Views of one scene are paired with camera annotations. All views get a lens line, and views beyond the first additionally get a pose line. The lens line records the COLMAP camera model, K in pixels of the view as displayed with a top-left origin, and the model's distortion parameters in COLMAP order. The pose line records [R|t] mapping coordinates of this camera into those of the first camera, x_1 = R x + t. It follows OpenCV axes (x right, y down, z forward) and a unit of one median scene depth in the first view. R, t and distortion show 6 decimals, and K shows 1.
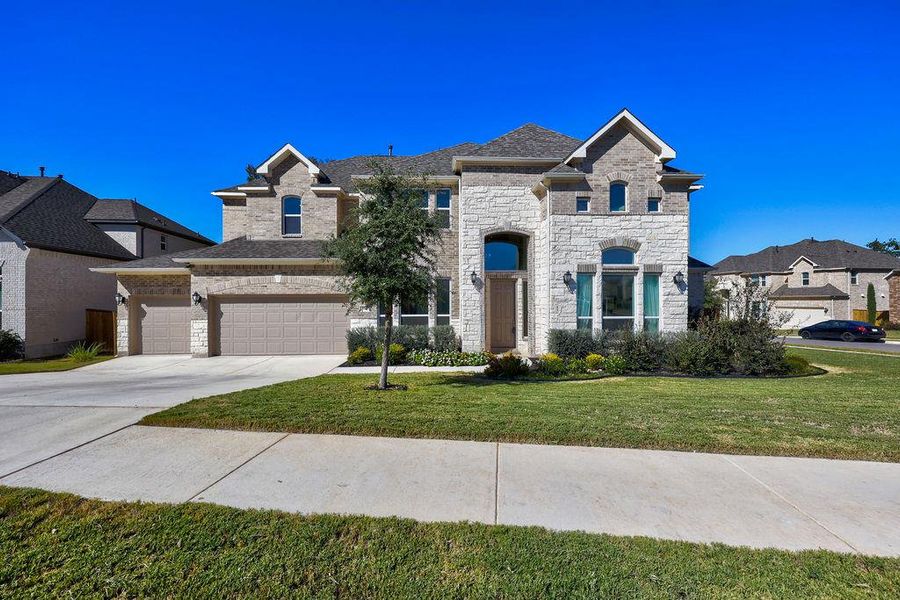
lens RADIAL K [[363.9, 0, 448.8], [0, 363.9, 302.4], [0, 0, 1]] dist [-0.002466, -0.000063]
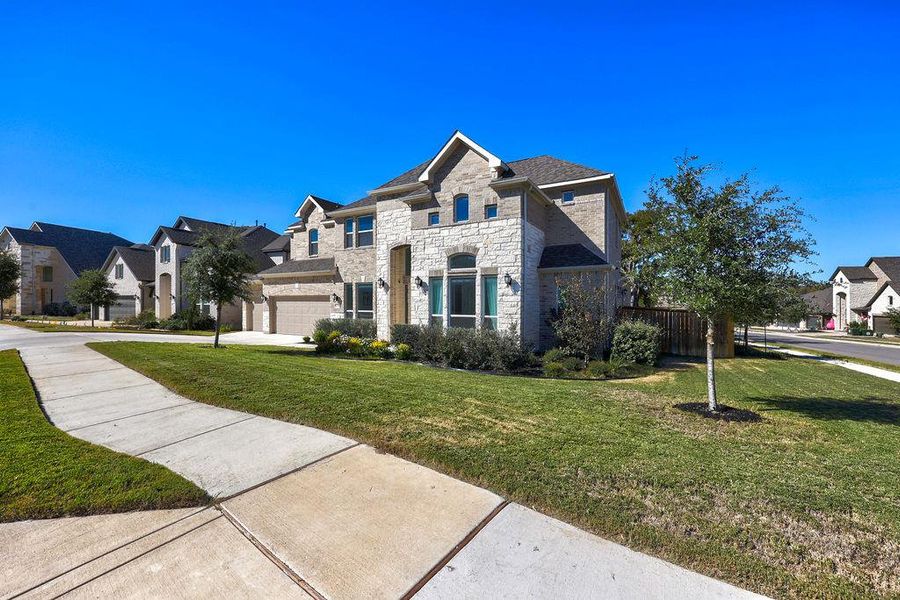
lens RADIAL K [[363.9, 0, 449.0], [0, 363.9, 299.3], [0, 0, 1]] dist [-0.002466, -0.000063]
pose [[0.853840, 0.002841, -0.520527, 1.013707], [-0.003778, 0.999993, -0.000741, -0.009170], [0.520521, 0.002599, 0.853845, 0.023501]]
